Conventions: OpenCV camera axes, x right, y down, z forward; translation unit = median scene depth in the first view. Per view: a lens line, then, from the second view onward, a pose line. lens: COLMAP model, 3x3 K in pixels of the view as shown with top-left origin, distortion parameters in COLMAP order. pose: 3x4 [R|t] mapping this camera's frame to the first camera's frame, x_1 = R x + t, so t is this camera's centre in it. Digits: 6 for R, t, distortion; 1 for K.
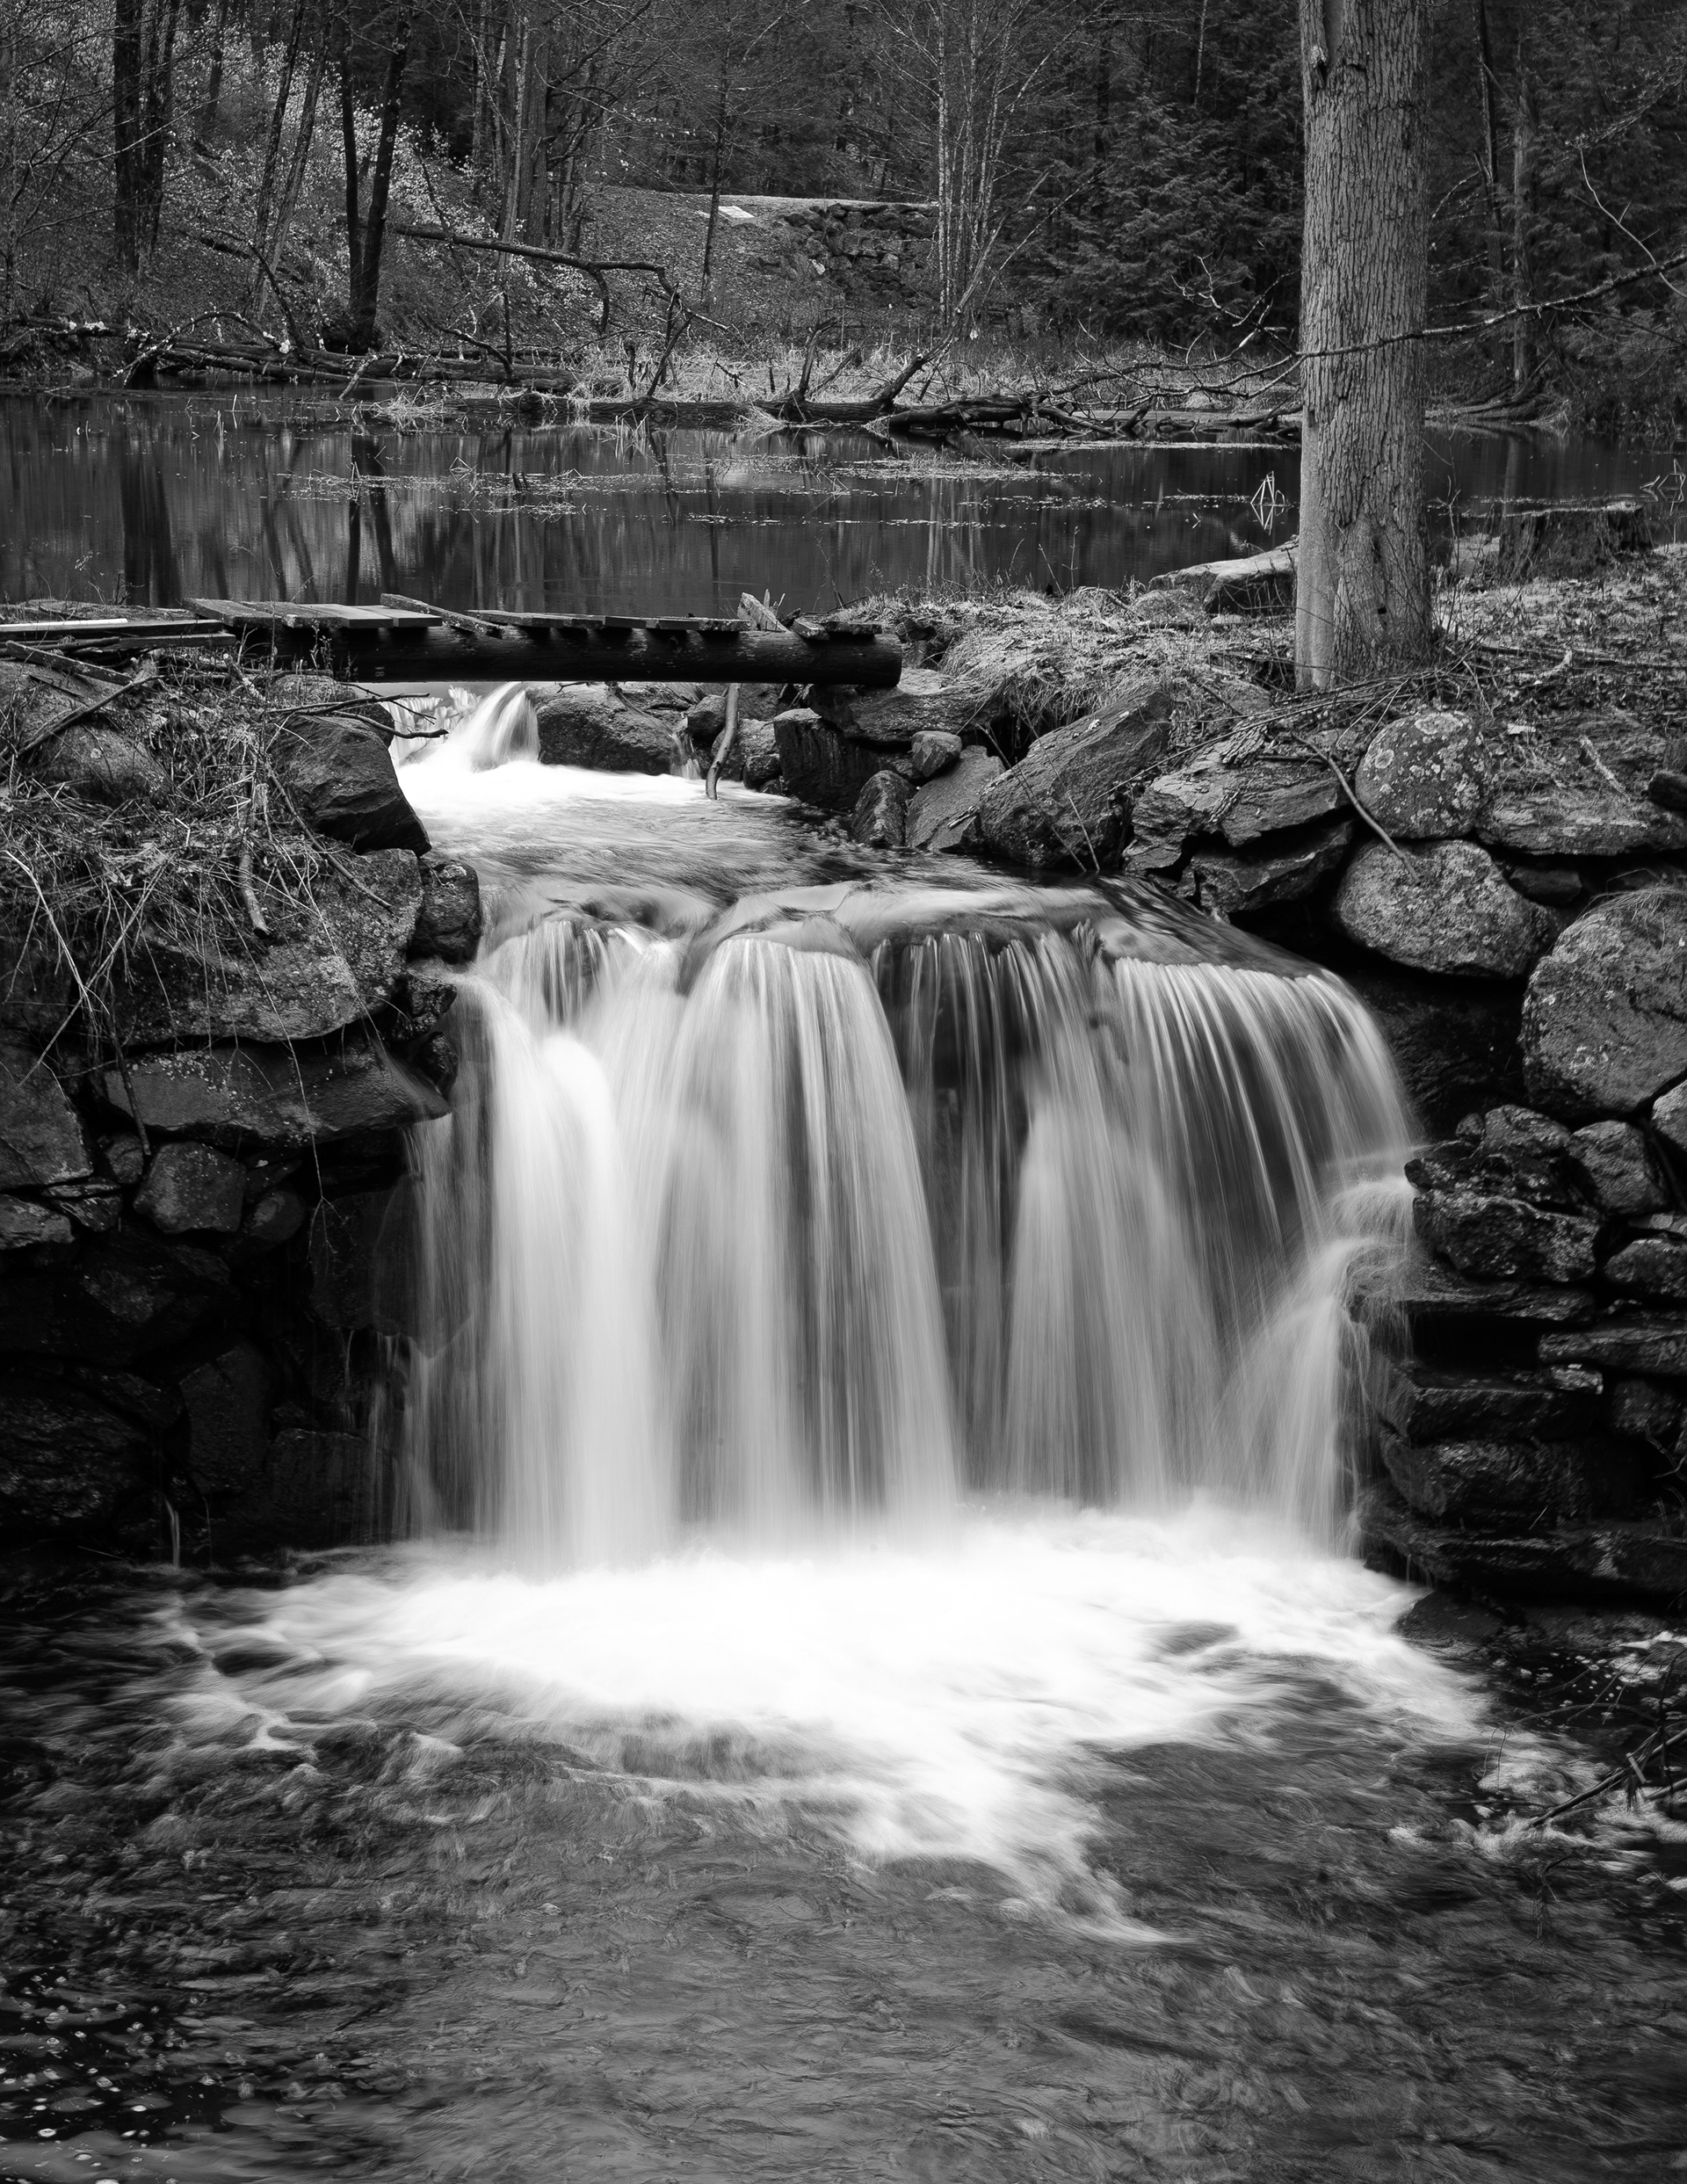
lens RADIAL K [[3972.2, 0, 814.0], [0, 3972.2, 1238.7], [0, 0, 1]] dist [0.168957, 0.248308]
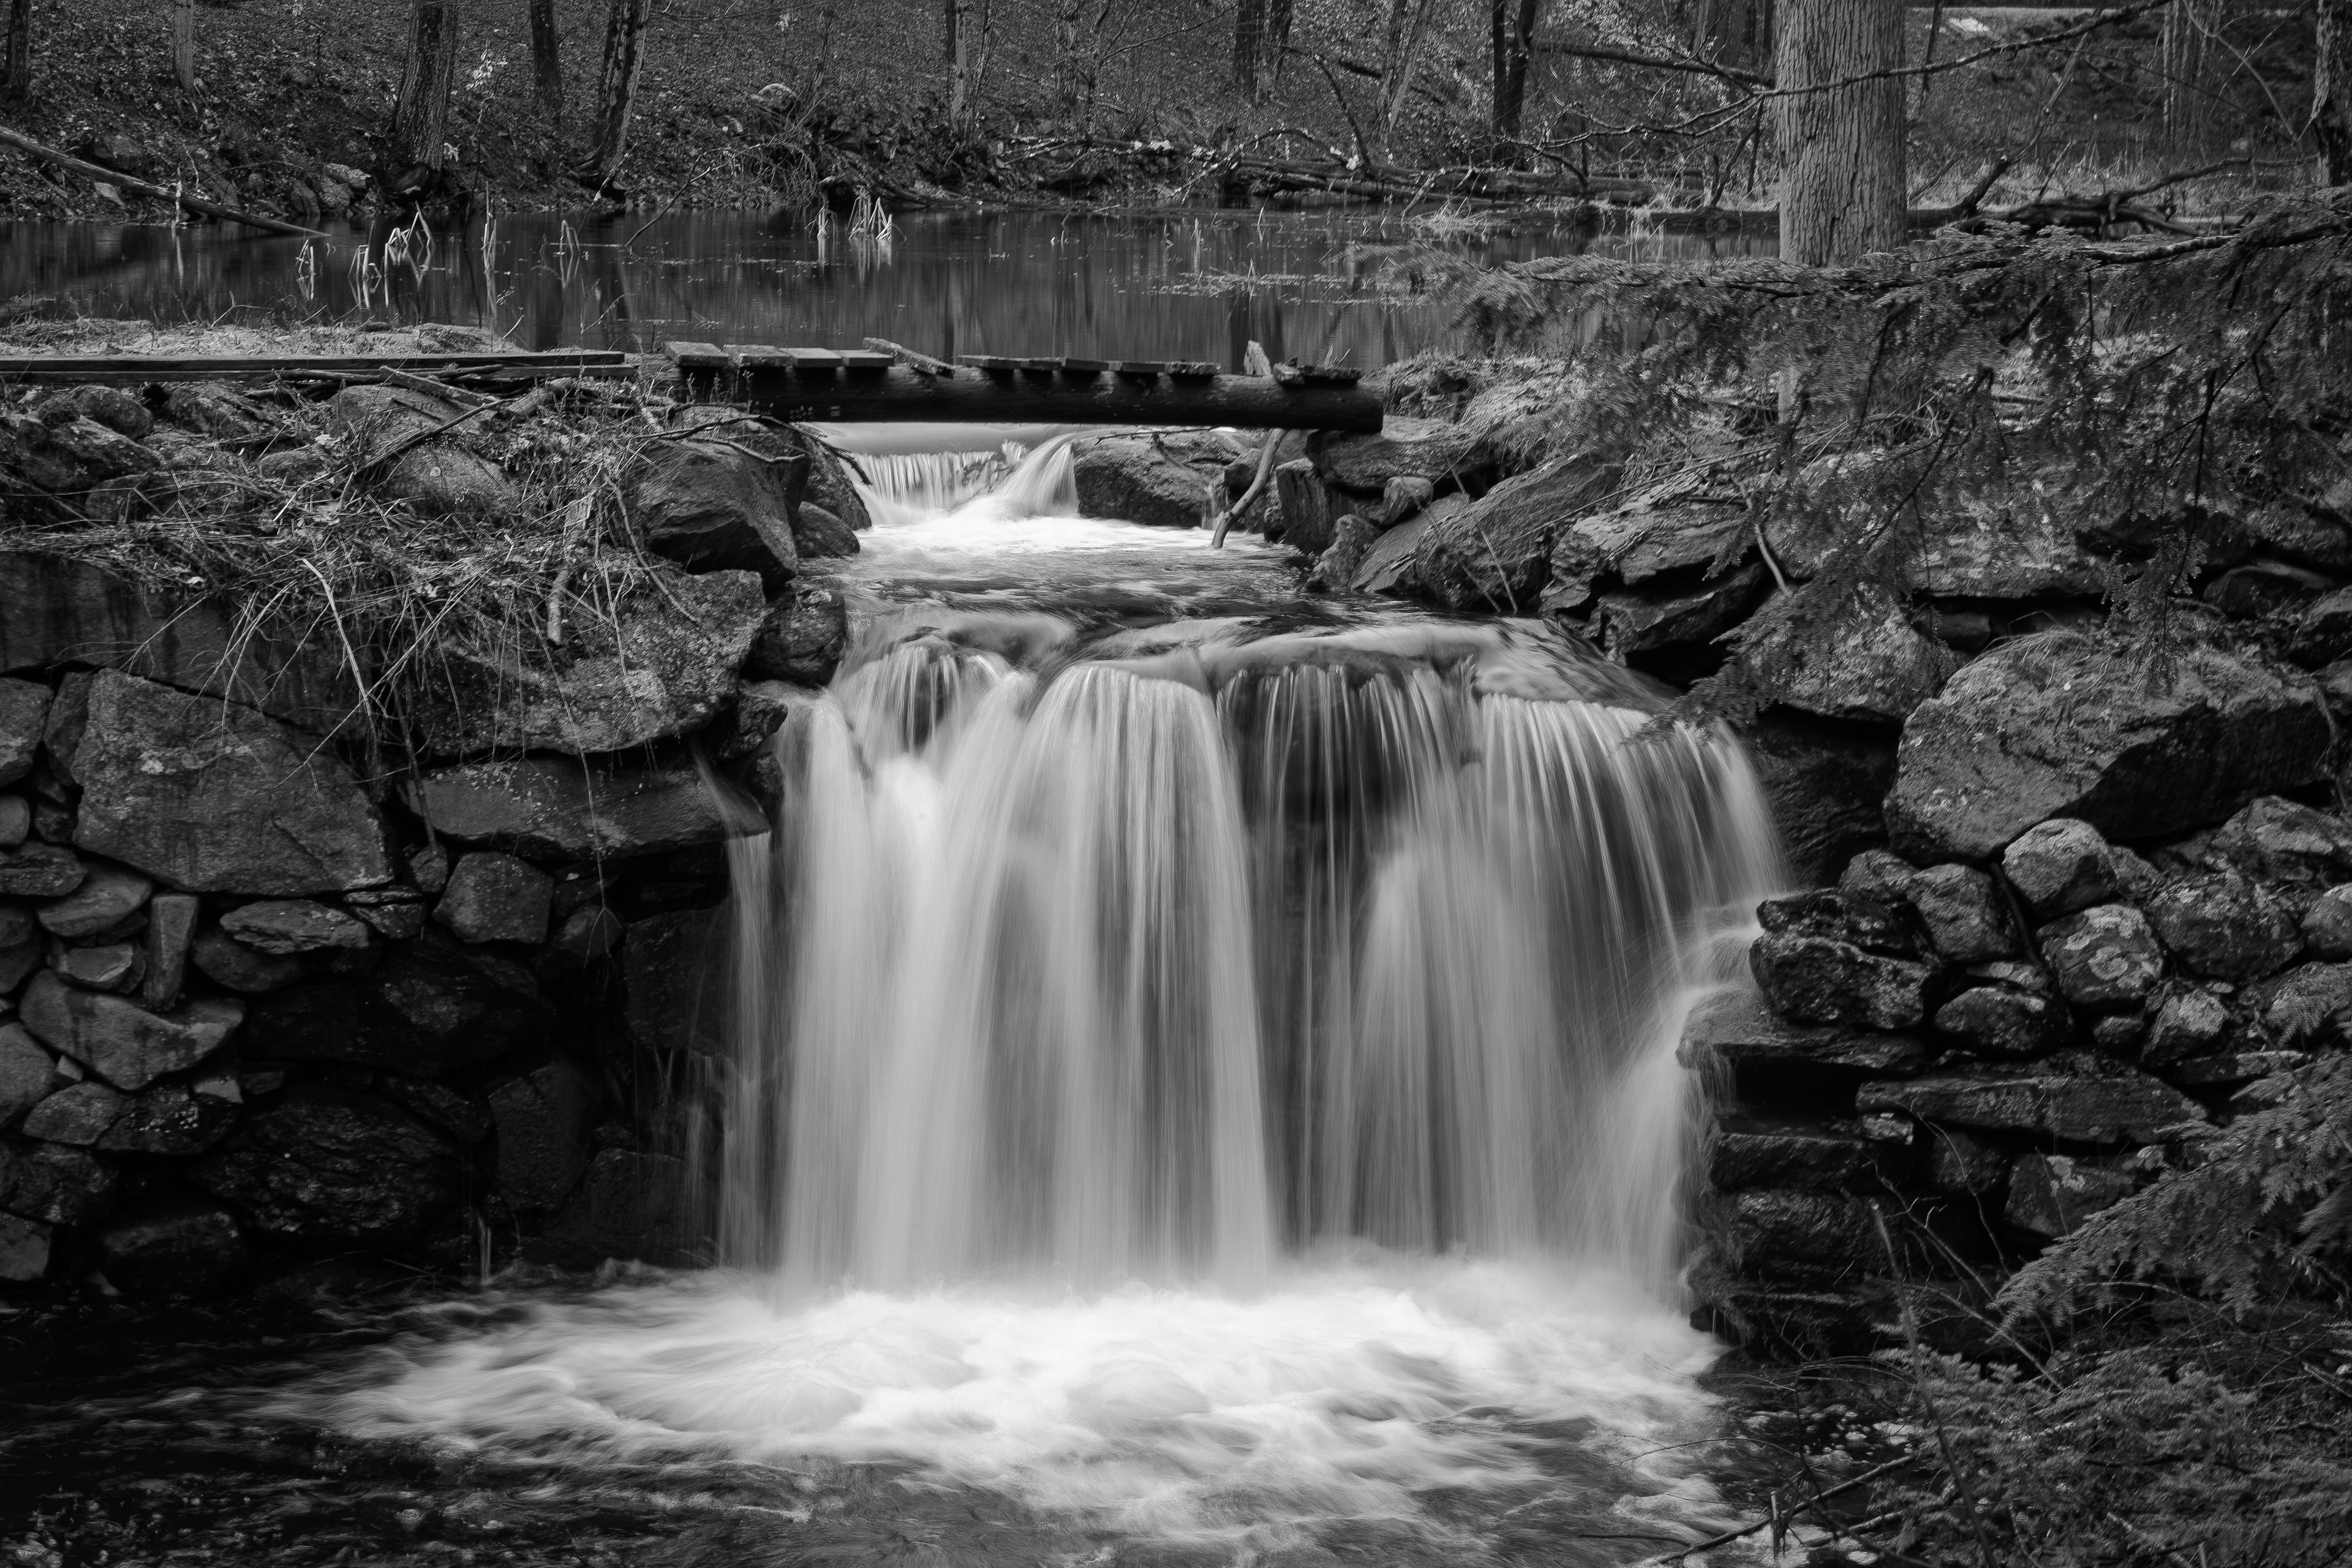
lens RADIAL K [[4303.1, 0, 1305.6], [0, 4303.1, 759.5], [0, 0, 1]] dist [0.267230, -0.134987]
pose [[0.988088, 0.015903, -0.153068, 0.189515], [-0.028477, 0.996363, -0.080312, 0.030799], [0.151234, 0.083714, 0.984947, -0.043654]]
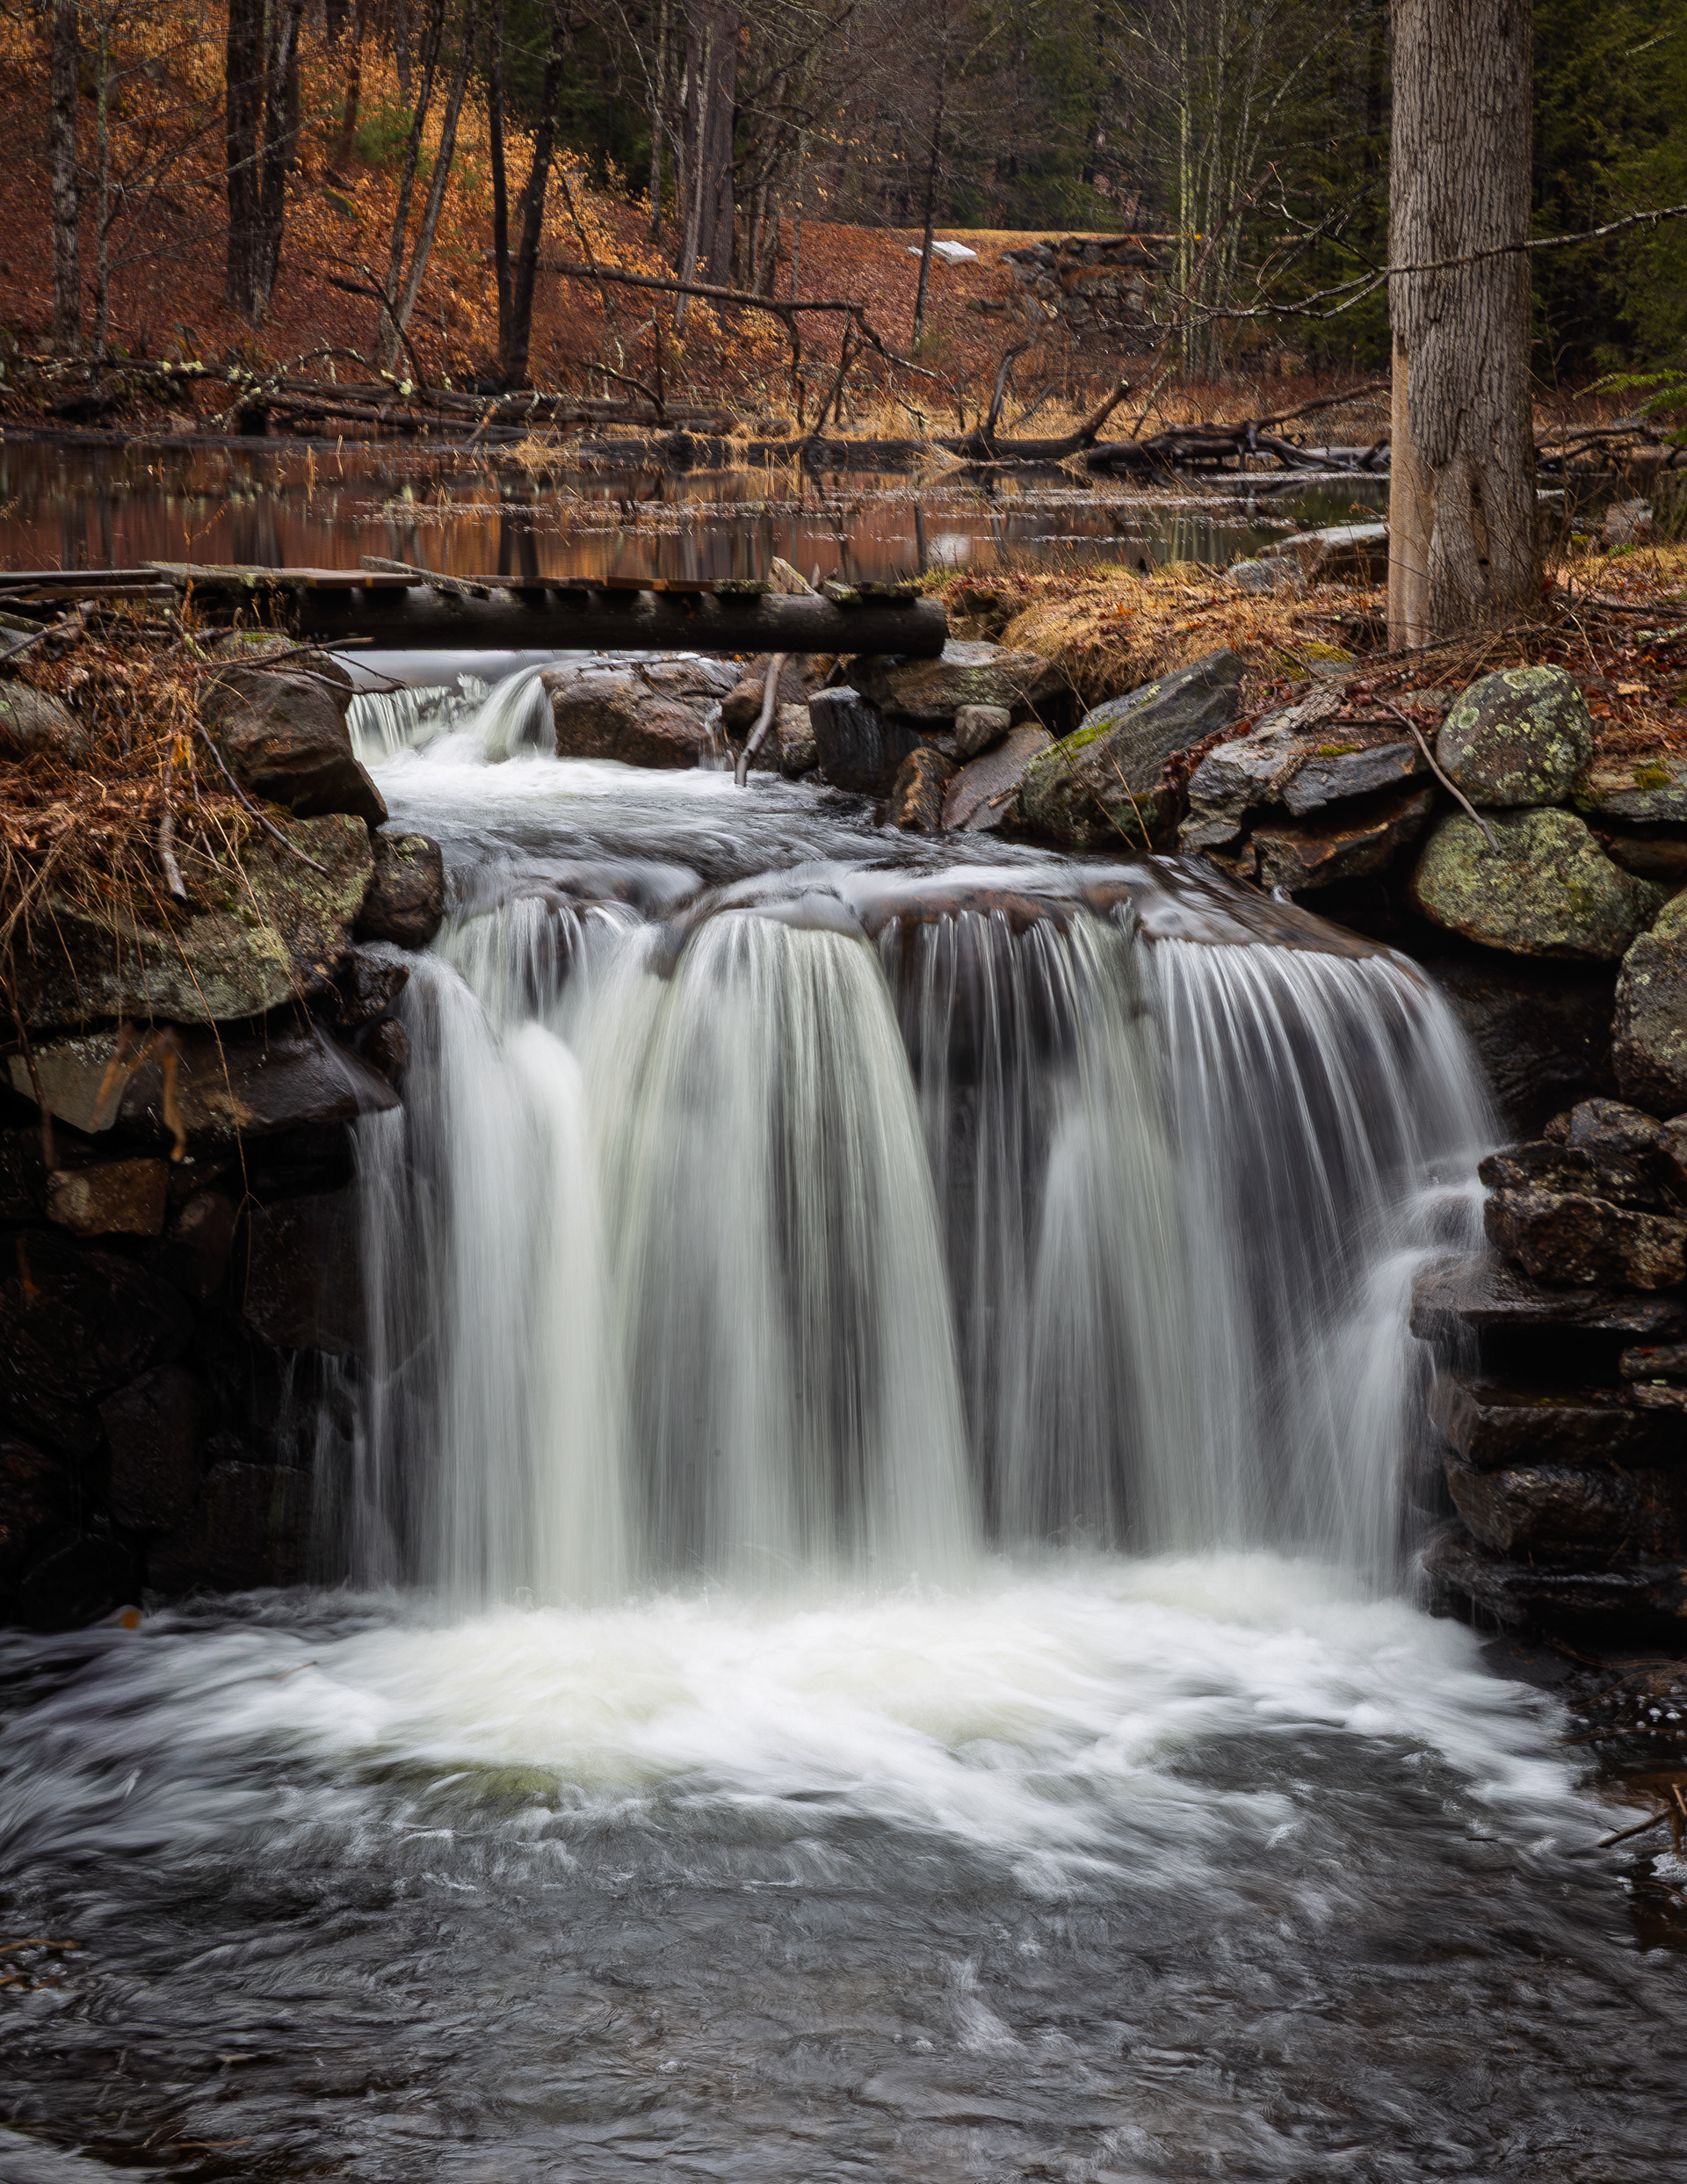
lens RADIAL K [[4587.1, 0, 858.9], [0, 4587.1, 1317.9], [0, 0, 1]] dist [0.212871, 0.312006]
pose [[0.999293, -0.003399, -0.037431, 0.046186], [0.002587, 0.999761, -0.021708, 0.035500], [0.037496, 0.021596, 0.999063, -0.027362]]
